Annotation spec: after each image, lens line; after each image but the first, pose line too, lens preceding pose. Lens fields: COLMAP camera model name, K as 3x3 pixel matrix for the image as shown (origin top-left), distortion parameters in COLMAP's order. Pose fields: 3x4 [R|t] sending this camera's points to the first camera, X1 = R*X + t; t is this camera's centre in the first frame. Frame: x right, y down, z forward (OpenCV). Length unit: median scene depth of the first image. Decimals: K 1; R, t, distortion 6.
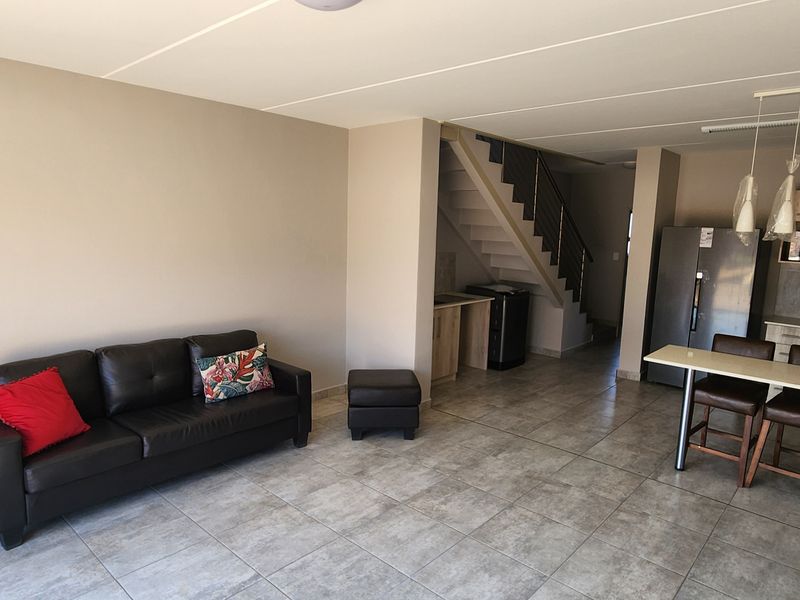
lens RADIAL K [[532.2, 0, 401.9], [0, 532.2, 302.4], [0, 0, 1]] dist [0.004271, 0.001920]
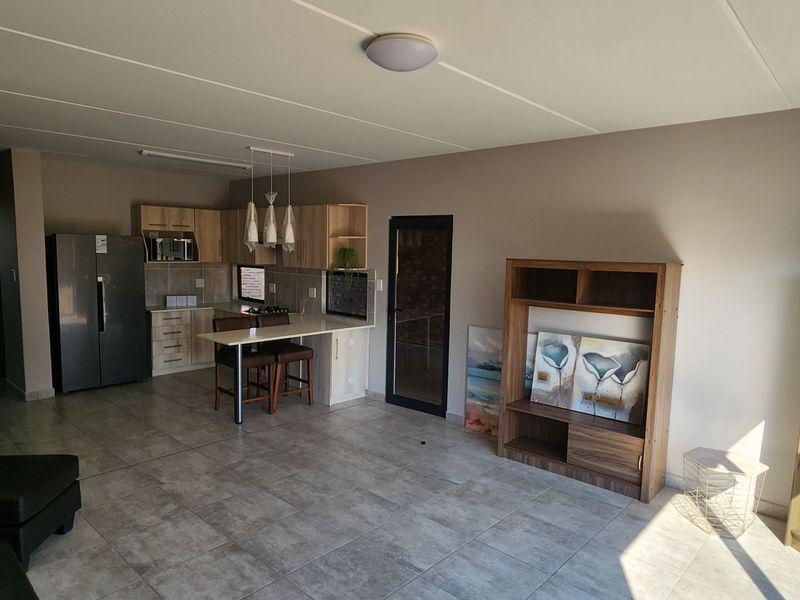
lens RADIAL K [[532.2, 0, 404.1], [0, 532.2, 303.6], [0, 0, 1]] dist [0.004271, 0.001920]
pose [[0.004603, -0.134193, 0.990945, -0.711961], [0.125334, 0.983218, 0.132565, -0.094595], [-0.992104, 0.123588, 0.021345, 0.521056]]
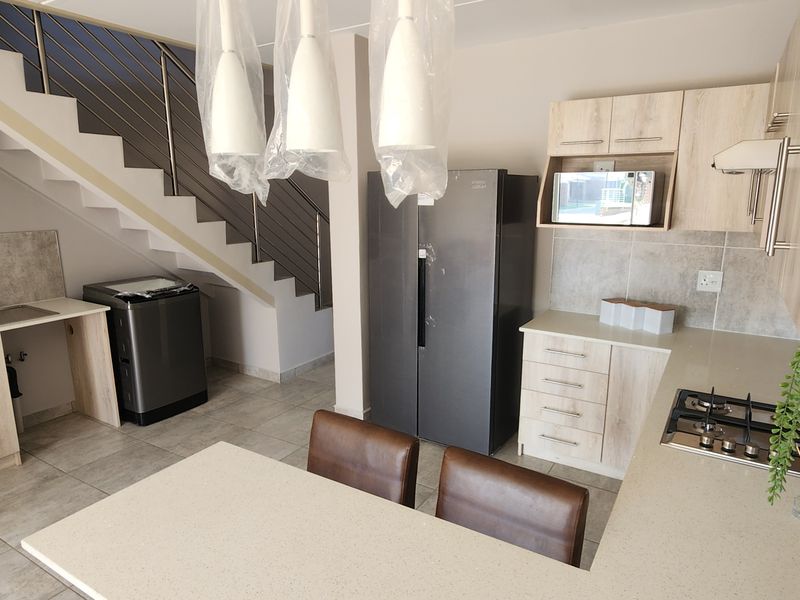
lens RADIAL K [[532.2, 0, 401.5], [0, 532.2, 302.3], [0, 0, 1]] dist [0.004271, 0.001920]
pose [[0.983118, -0.068717, 0.169579, 0.600842], [0.057832, 0.995986, 0.068315, -0.053601], [-0.173593, -0.057355, 0.983146, 0.586576]]
